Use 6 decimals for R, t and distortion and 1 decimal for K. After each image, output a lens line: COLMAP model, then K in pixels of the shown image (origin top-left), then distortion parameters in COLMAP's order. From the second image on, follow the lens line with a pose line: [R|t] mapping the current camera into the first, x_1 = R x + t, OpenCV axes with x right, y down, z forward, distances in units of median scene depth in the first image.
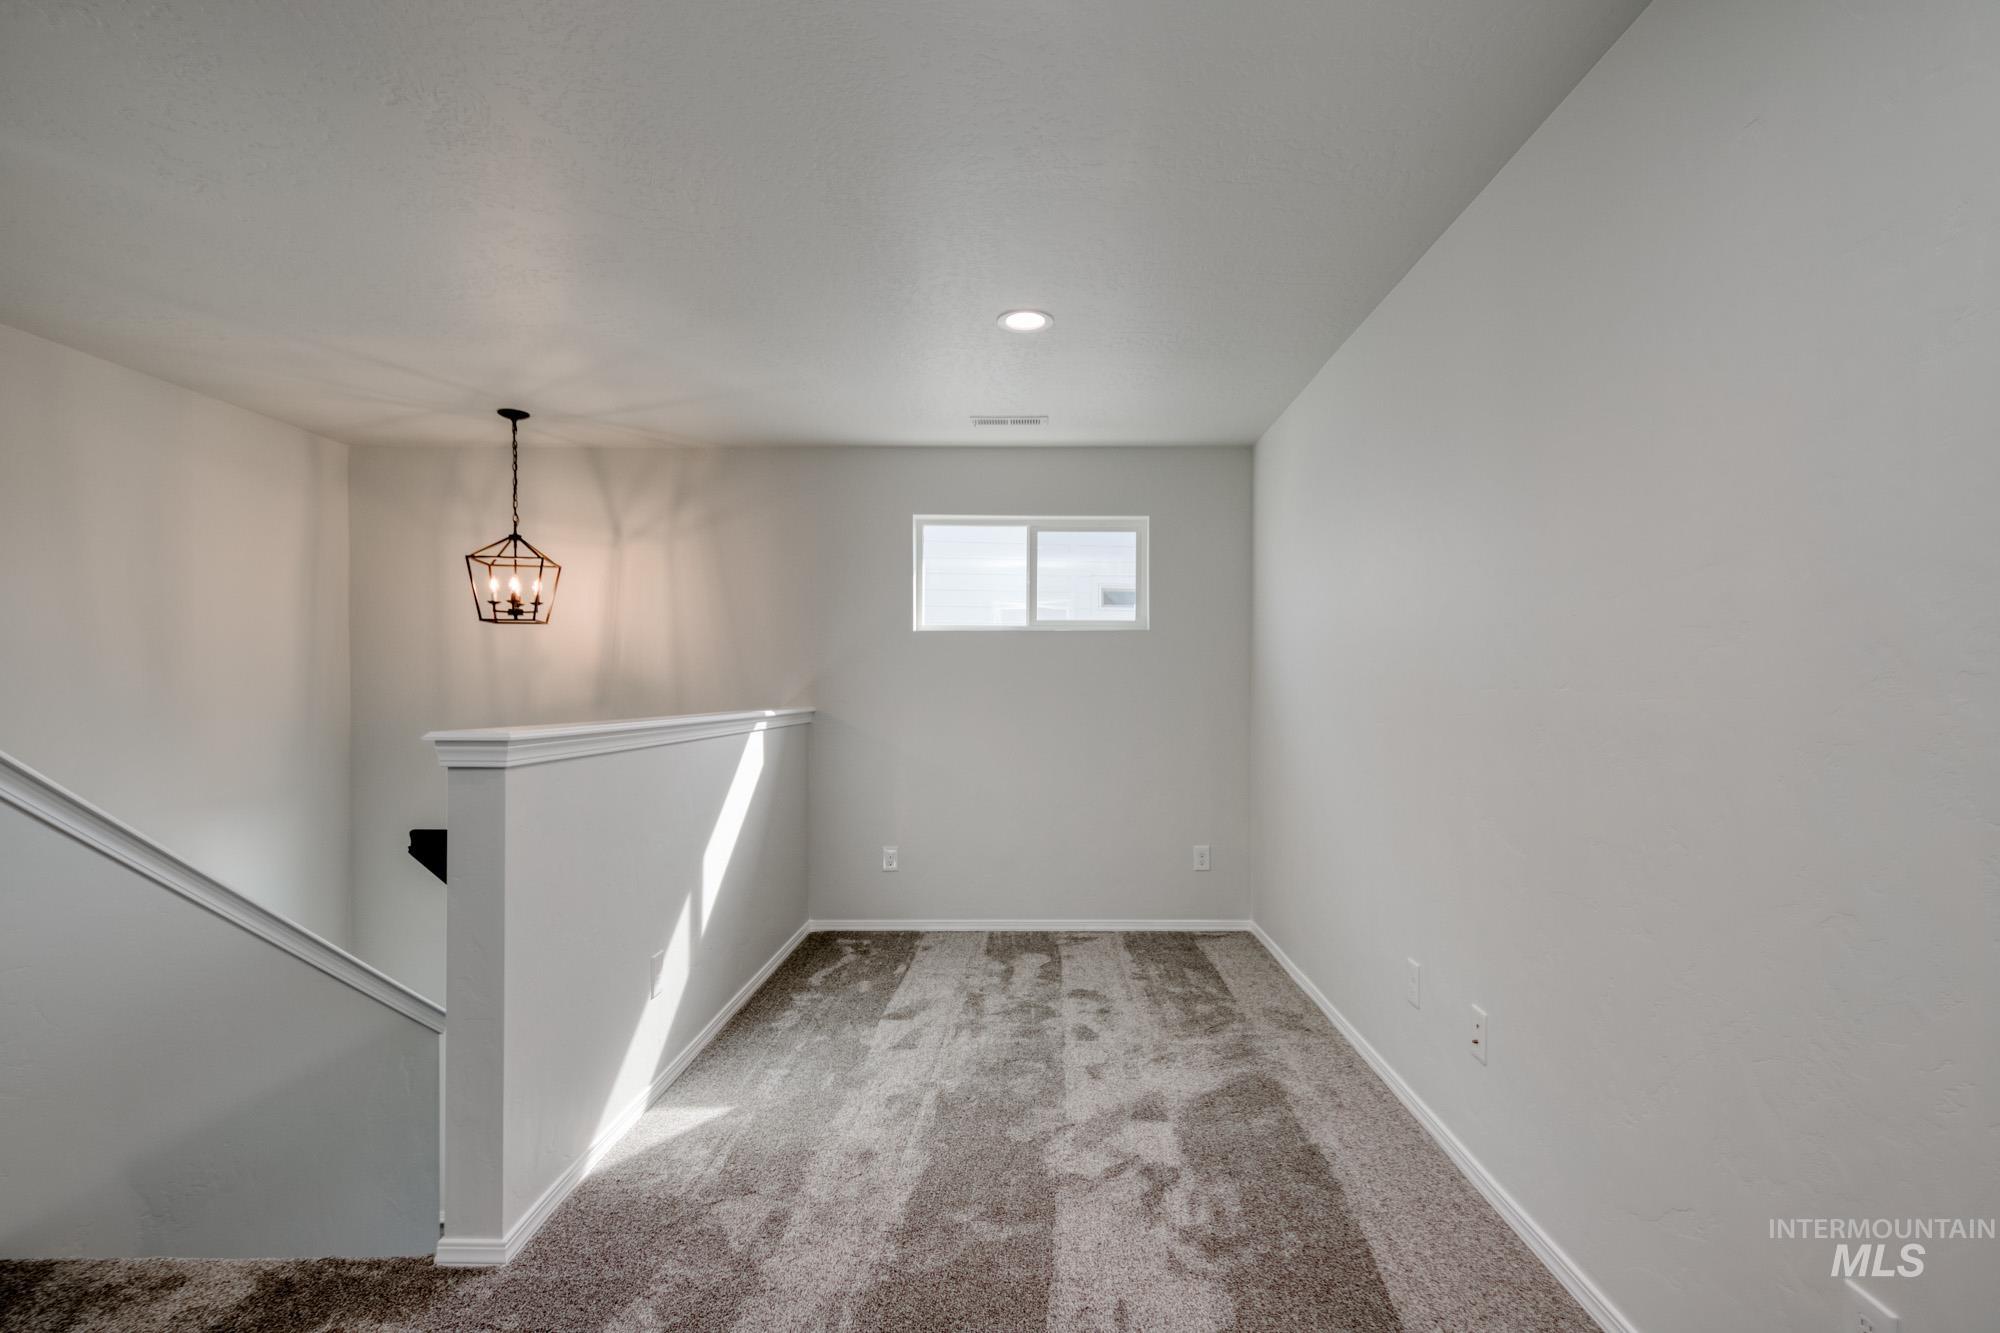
lens RADIAL K [[994.9, 0, 1028.8], [0, 994.9, 706.7], [0, 0, 1]] dist [0.005951, -0.000987]
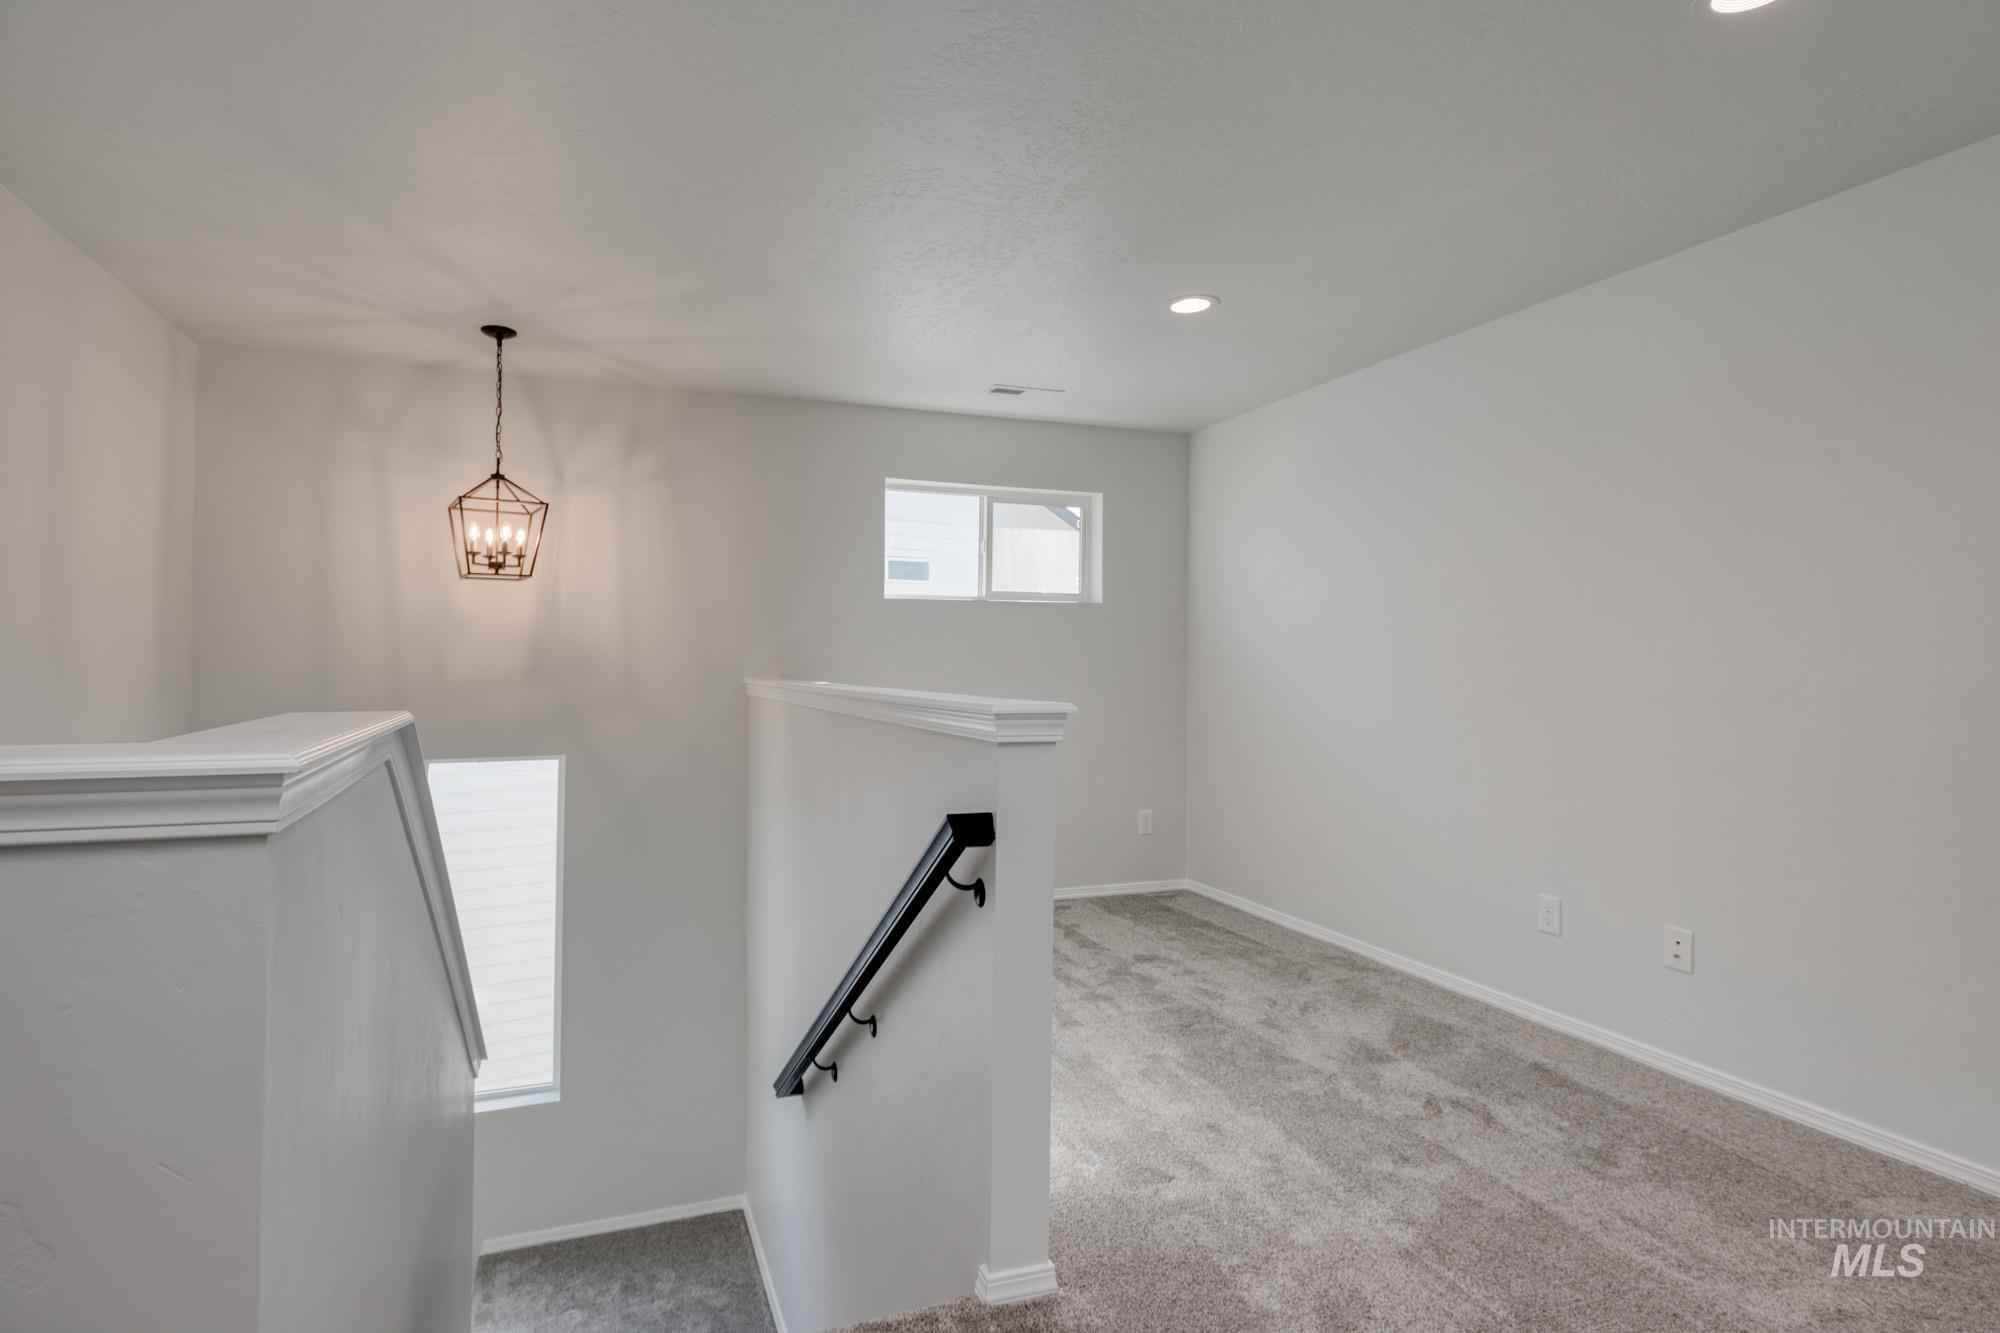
lens RADIAL K [[994.9, 0, 1036.2], [0, 994.9, 663.2], [0, 0, 1]] dist [0.005951, -0.000987]
pose [[0.946887, 0.003588, 0.321545, -0.359156], [0.001705, 0.999868, -0.016177, 0.001787], [-0.321561, 0.015866, 0.946756, 0.060241]]
